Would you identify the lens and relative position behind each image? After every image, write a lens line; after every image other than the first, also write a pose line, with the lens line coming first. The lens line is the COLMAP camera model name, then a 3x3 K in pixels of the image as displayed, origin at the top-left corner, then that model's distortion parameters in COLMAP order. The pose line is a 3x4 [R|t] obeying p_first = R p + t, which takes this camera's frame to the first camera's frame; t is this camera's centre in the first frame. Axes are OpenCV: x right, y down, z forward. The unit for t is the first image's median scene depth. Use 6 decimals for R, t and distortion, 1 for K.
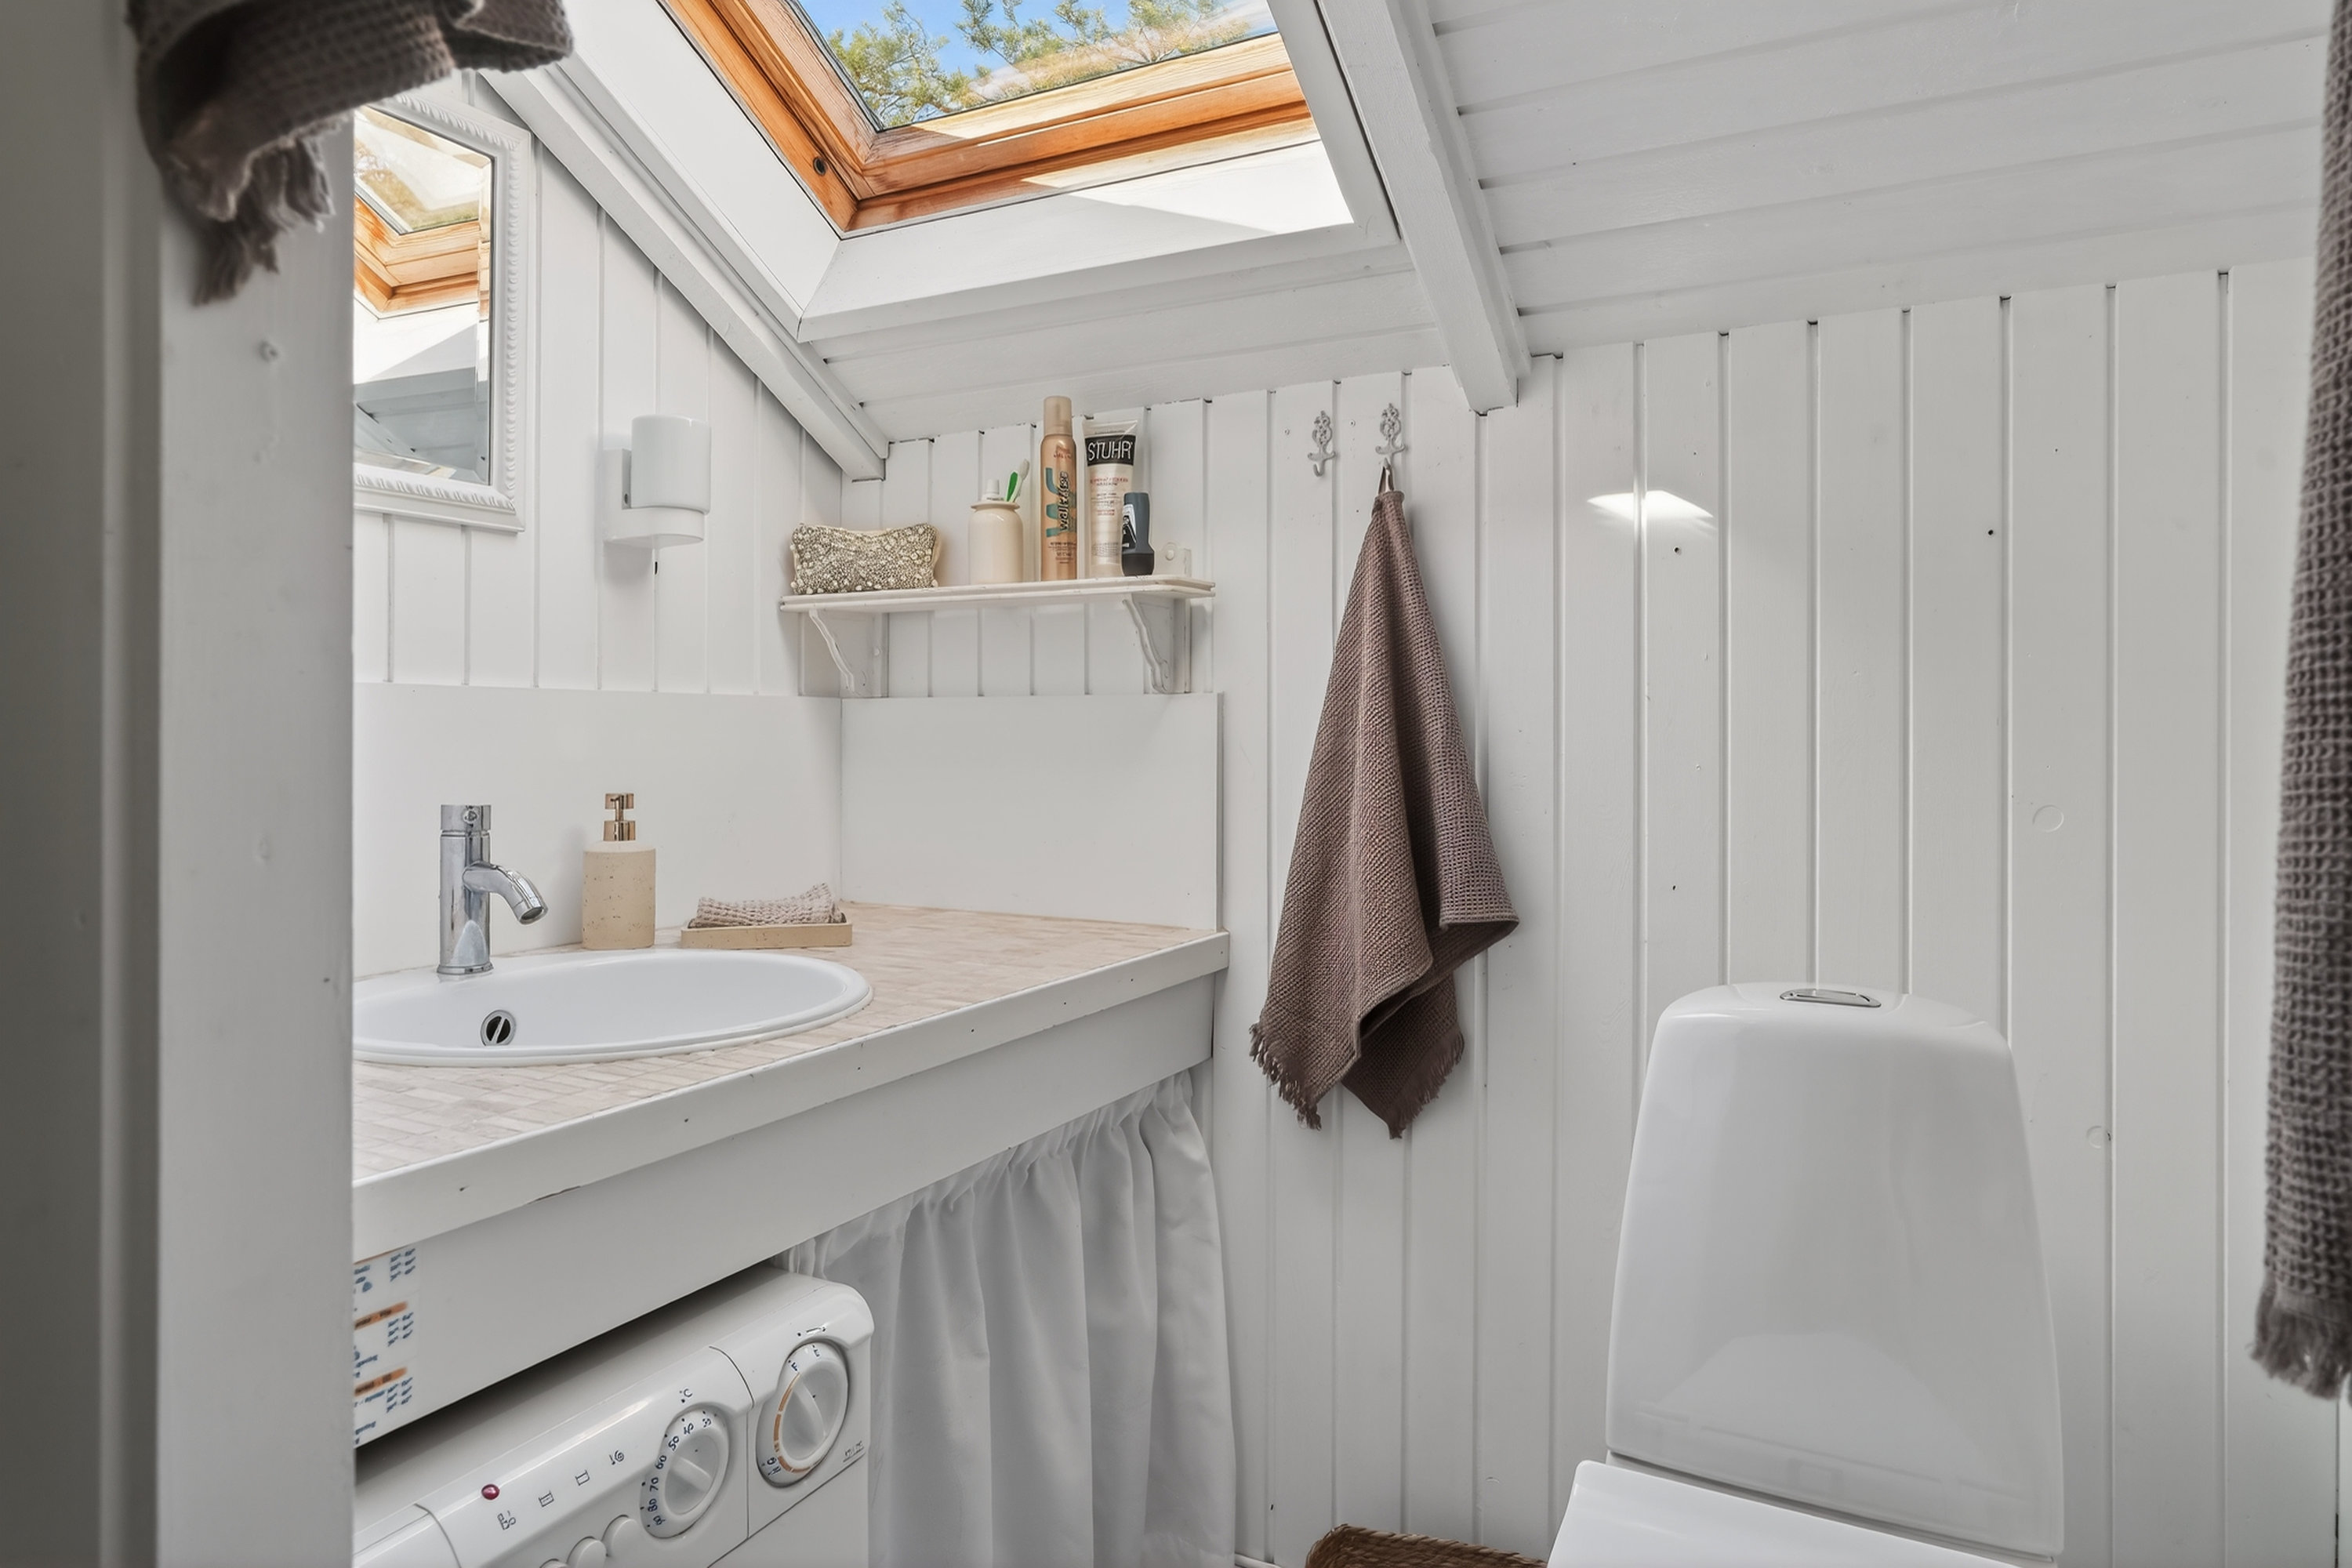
lens RADIAL K [[1402.1, 0, 1181.5], [0, 1402.1, 766.5], [0, 0, 1]] dist [-0.021578, 0.000412]
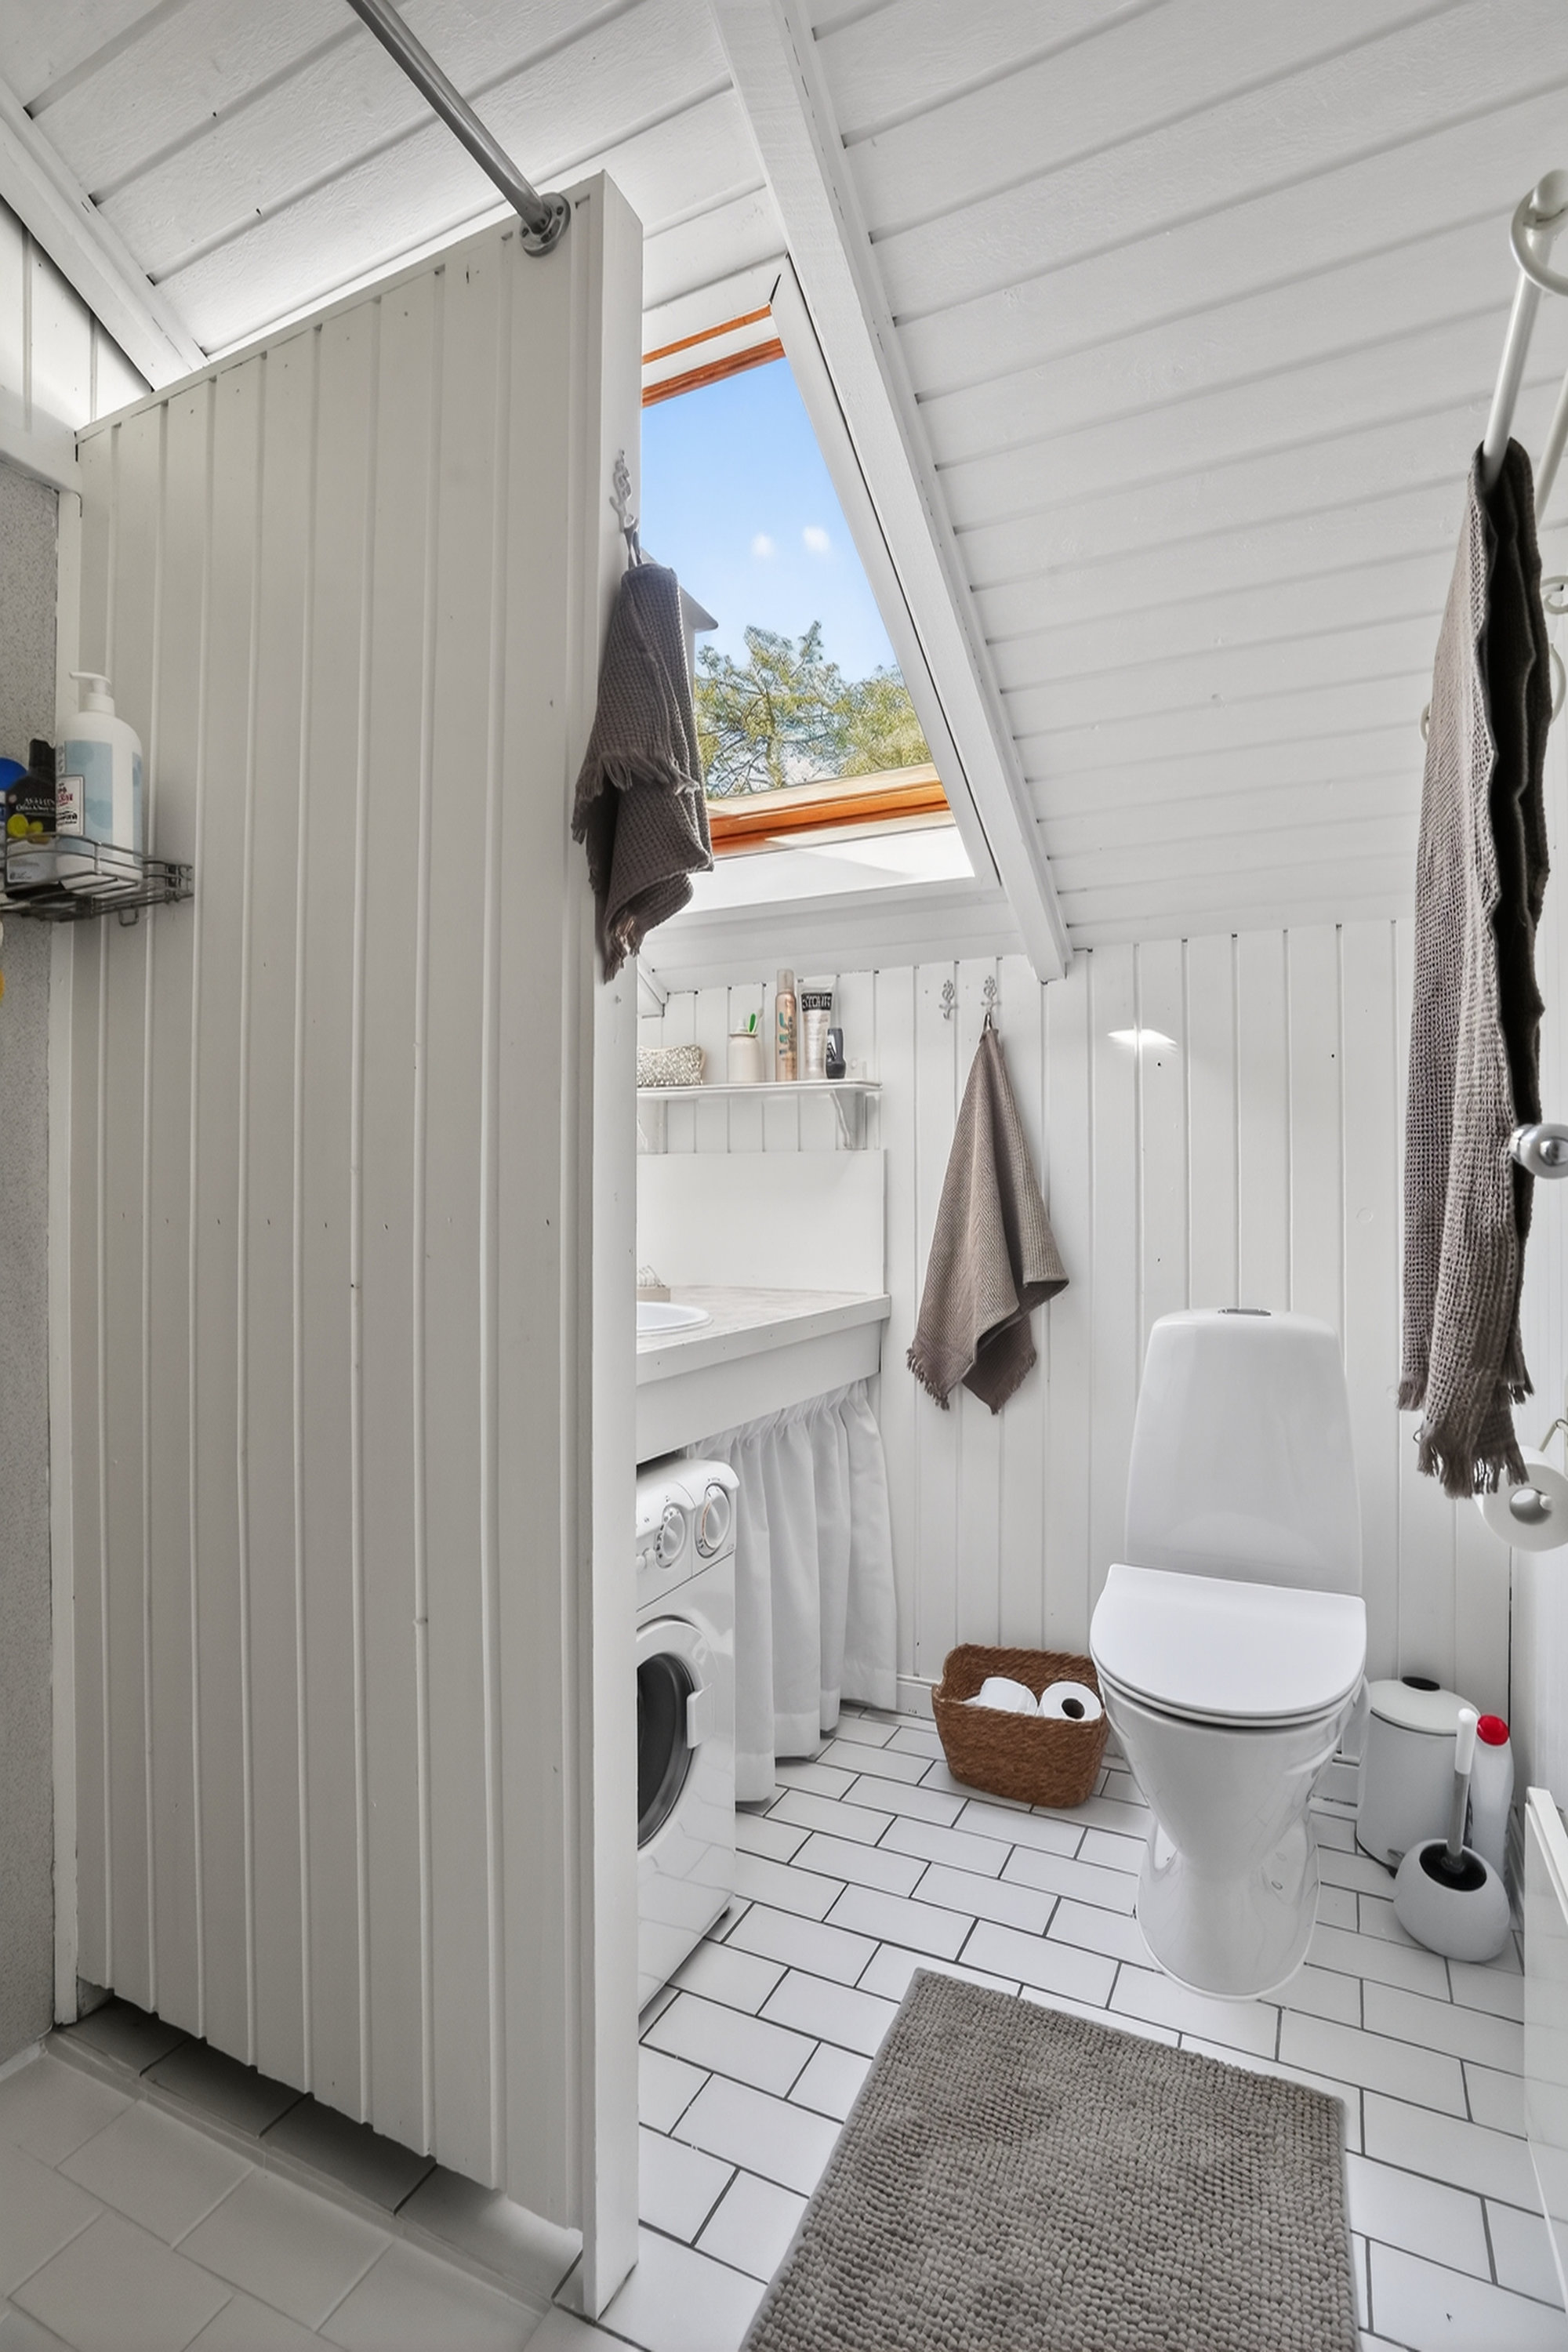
lens RADIAL K [[1100.8, 0, 792.0], [0, 1100.8, 1216.1], [0, 0, 1]] dist [-0.055836, -0.000049]
pose [[0.999739, -0.003209, 0.022619, -0.117492], [0.003296, 0.999987, -0.003806, 0.032340], [-0.022606, 0.003880, 0.999737, -0.305719]]
